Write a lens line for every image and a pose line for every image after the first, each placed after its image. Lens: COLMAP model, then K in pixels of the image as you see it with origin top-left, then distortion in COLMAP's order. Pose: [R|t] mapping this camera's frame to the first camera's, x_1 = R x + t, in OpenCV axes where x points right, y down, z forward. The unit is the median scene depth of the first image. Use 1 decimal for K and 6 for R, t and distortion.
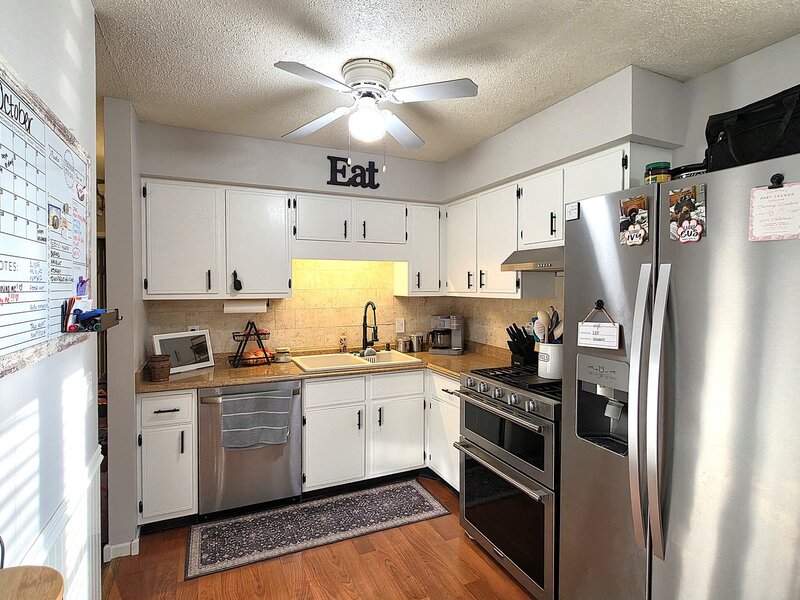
lens RADIAL K [[422.7, 0, 401.9], [0, 422.7, 292.8], [0, 0, 1]] dist [-0.001399, 0.000007]
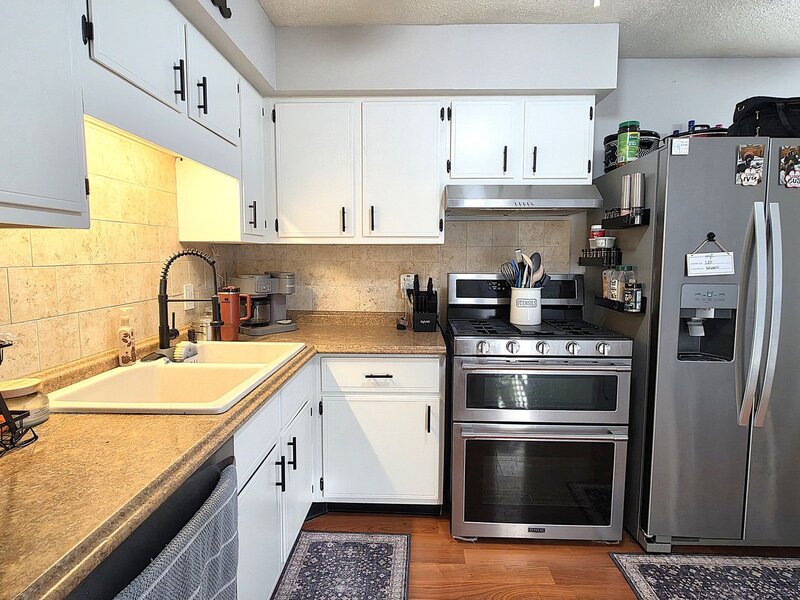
lens RADIAL K [[422.7, 0, 397.9], [0, 422.7, 293.5], [0, 0, 1]] dist [-0.001399, 0.000007]
pose [[0.446987, -0.074149, 0.891462, -0.463604], [0.010630, 0.996929, 0.077591, 0.041742], [-0.894477, -0.025206, 0.446402, 0.629676]]
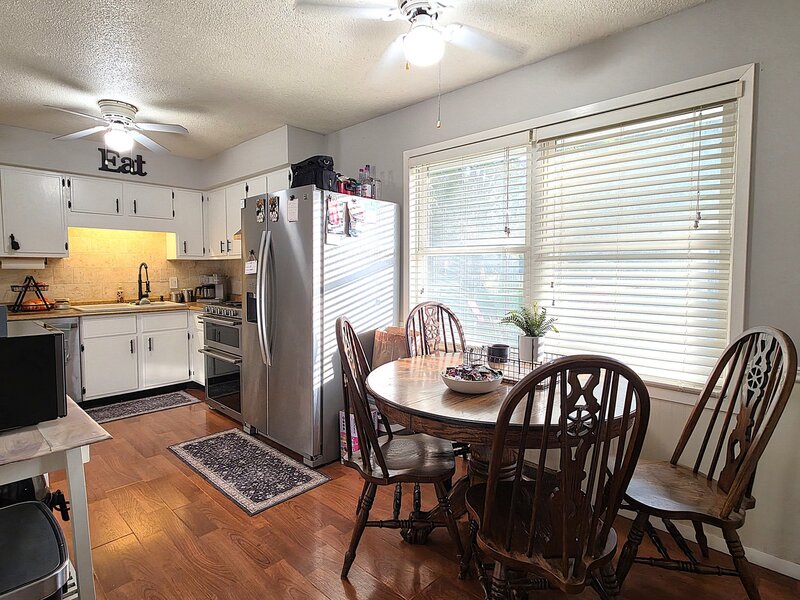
lens RADIAL K [[422.7, 0, 399.5], [0, 422.7, 293.2], [0, 0, 1]] dist [-0.001399, 0.000007]
pose [[0.925656, -0.019132, 0.377882, 0.180851], [0.003938, 0.999154, 0.040939, 0.072461], [-0.378345, -0.036408, 0.924948, -0.565166]]
